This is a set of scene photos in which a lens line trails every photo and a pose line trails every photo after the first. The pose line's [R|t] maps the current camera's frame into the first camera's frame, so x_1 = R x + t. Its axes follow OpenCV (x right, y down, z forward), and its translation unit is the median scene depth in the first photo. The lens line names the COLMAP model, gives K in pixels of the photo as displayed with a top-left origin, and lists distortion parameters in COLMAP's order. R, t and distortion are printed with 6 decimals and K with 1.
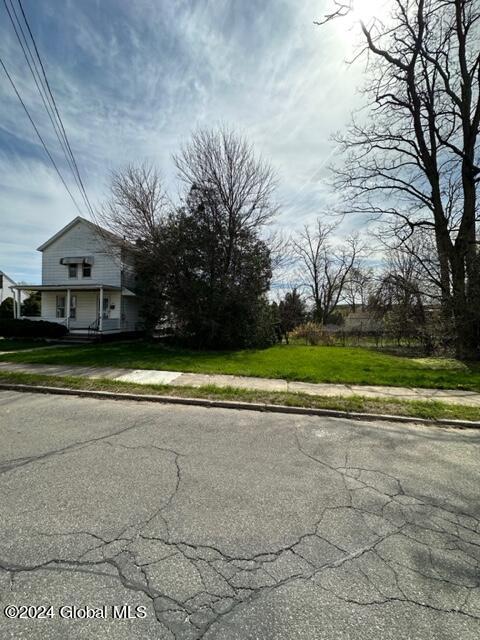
lens RADIAL K [[257.1, 0, 239.7], [0, 257.1, 318.9], [0, 0, 1]] dist [0.001047, 0.000066]
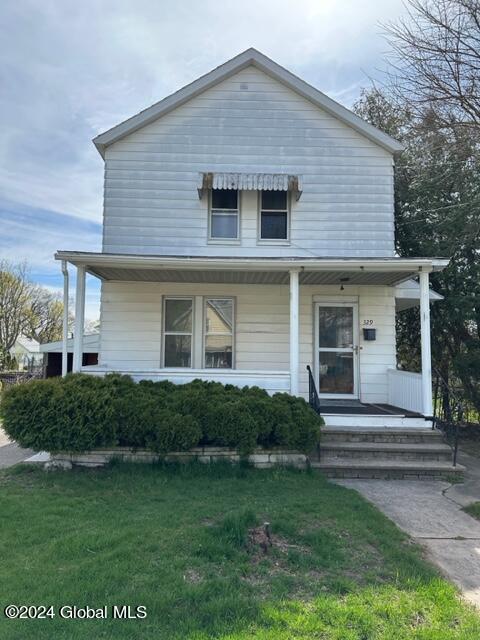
lens RADIAL K [[446.9, 0, 237.6], [0, 446.9, 323.3], [0, 0, 1]] dist [0.074630, -0.068472]
pose [[0.981771, 0.010040, 0.189804, -0.739959], [0.005247, 0.996791, -0.079872, -0.015509], [-0.189997, 0.079412, 0.978568, 0.479051]]
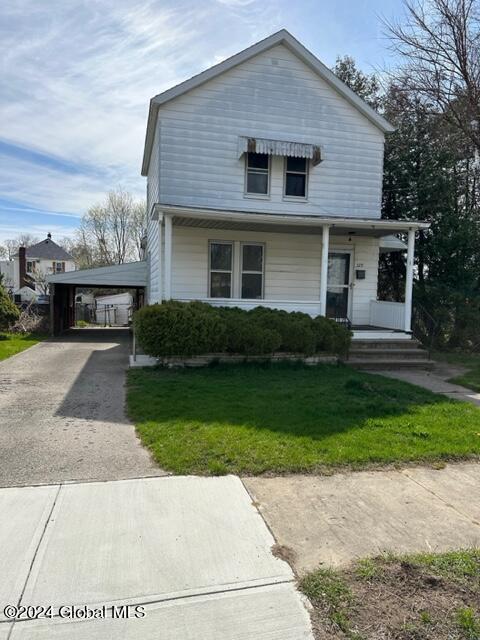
lens RADIAL K [[446.9, 0, 240.8], [0, 446.9, 323.2], [0, 0, 1]] dist [0.074630, -0.068472]
pose [[0.918199, -0.019217, 0.395652, -0.947824], [-0.006988, 0.997881, 0.064686, -0.011496], [-0.396057, -0.062160, 0.916119, 0.385842]]
